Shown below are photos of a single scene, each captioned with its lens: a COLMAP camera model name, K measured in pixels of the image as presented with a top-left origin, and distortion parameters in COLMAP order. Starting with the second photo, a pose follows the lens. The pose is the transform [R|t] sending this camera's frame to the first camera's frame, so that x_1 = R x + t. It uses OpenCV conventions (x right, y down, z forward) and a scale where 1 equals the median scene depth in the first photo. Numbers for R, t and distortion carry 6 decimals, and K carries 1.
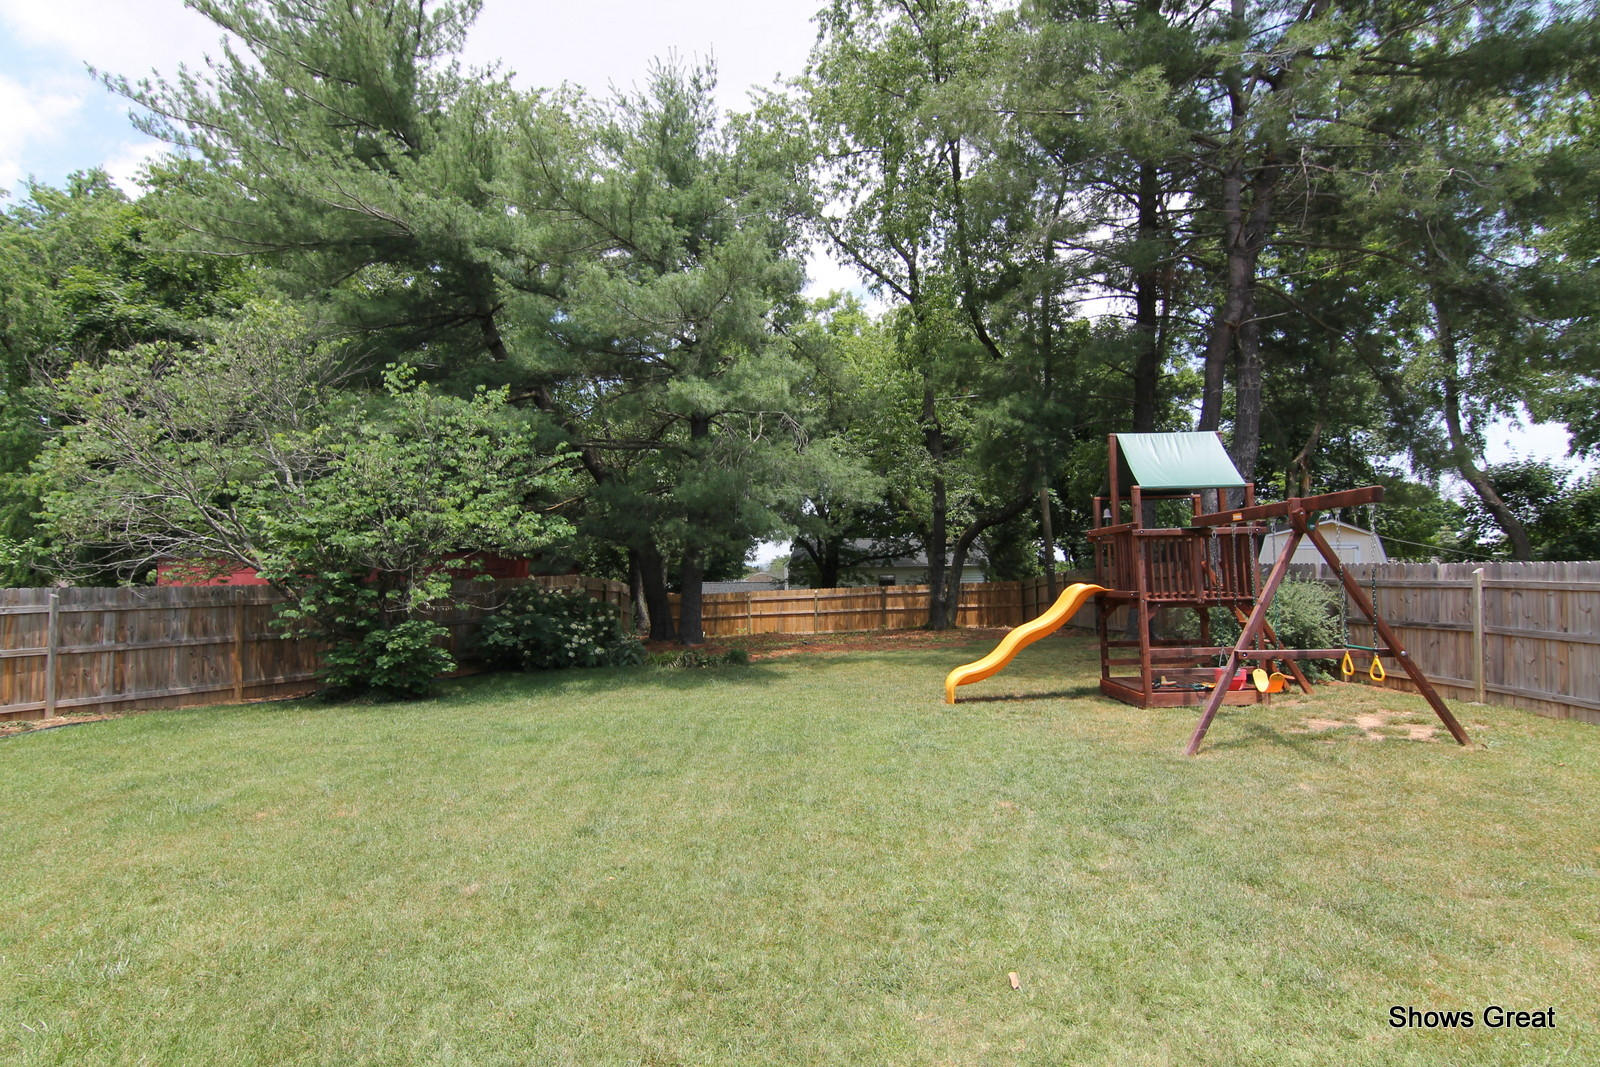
lens RADIAL K [[819.4, 0, 791.8], [0, 819.4, 530.0], [0, 0, 1]] dist [-0.012340, -0.007631]
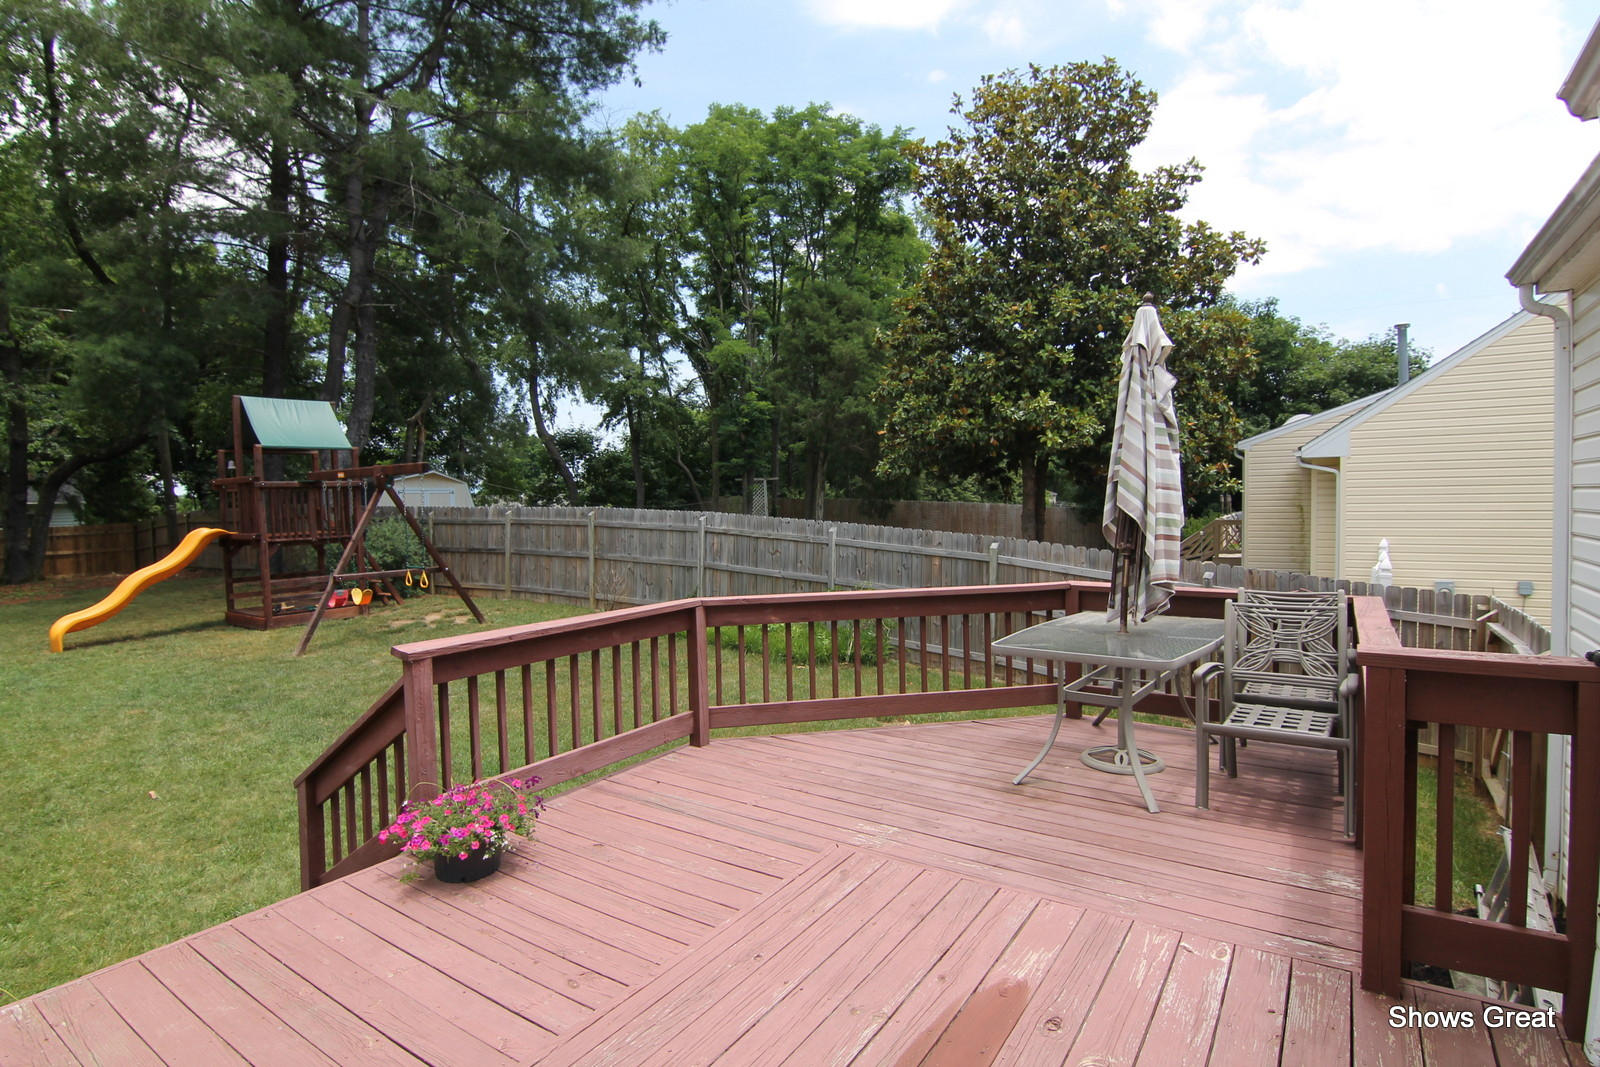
lens RADIAL K [[819.4, 0, 794.9], [0, 819.4, 524.9], [0, 0, 1]] dist [-0.012340, -0.007631]
pose [[0.571009, -0.026803, 0.820506, -0.094330], [-0.035035, 0.997761, 0.056975, -0.029675], [-0.820196, -0.061280, 0.568791, -0.285506]]
